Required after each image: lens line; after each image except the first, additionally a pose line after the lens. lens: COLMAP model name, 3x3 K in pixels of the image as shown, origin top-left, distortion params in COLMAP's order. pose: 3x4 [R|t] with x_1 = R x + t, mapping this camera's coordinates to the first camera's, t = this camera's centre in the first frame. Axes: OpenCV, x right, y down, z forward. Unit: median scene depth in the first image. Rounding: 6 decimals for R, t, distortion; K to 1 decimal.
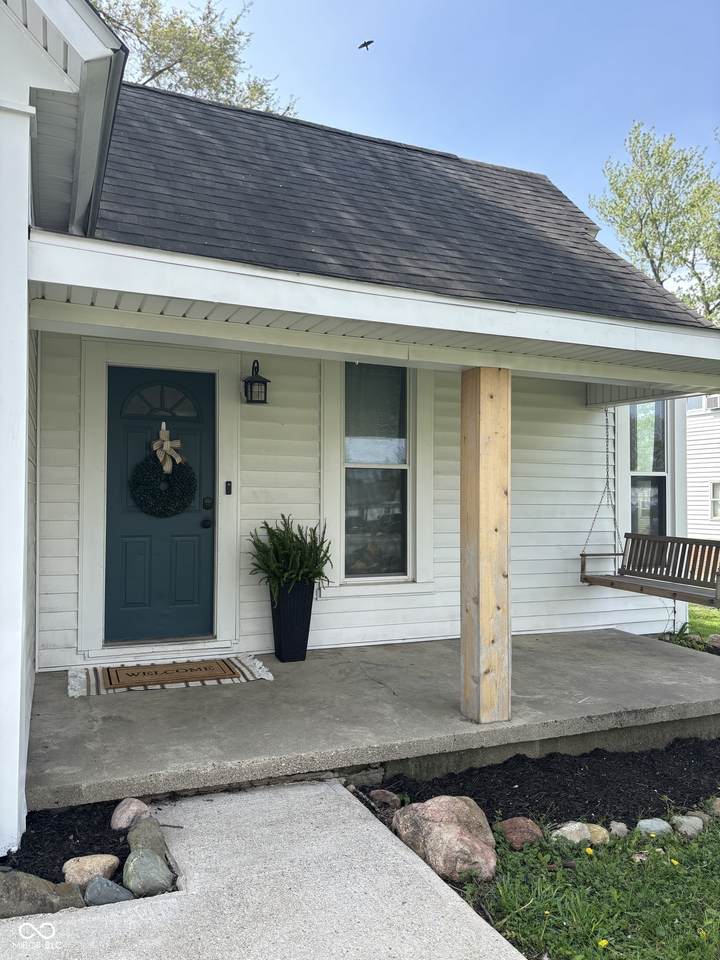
lens RADIAL K [[713.2, 0, 360.0], [0, 713.2, 480.0], [0, 0, 1]] dist [0.102668, -0.000974]
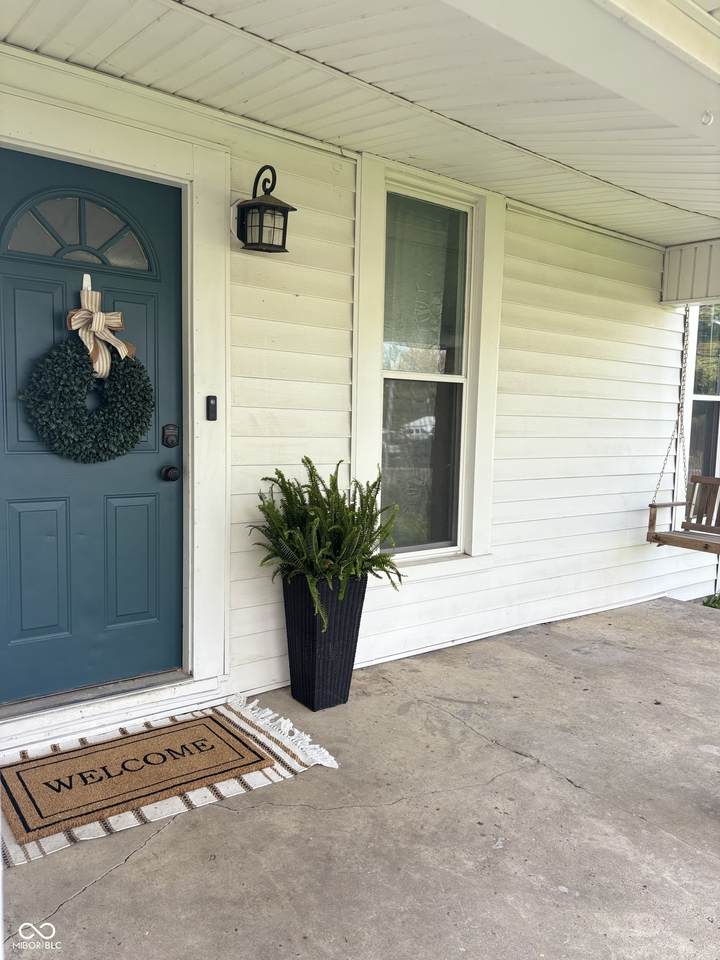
lens RADIAL K [[723.5, 0, 360.0], [0, 723.5, 480.0], [0, 0, 1]] dist [0.045431, 0.001295]
pose [[0.967715, -0.006048, 0.251975, -0.213700], [-0.021473, 0.994099, 0.106328, 0.004302], [-0.251131, -0.108306, 0.961875, 0.434238]]
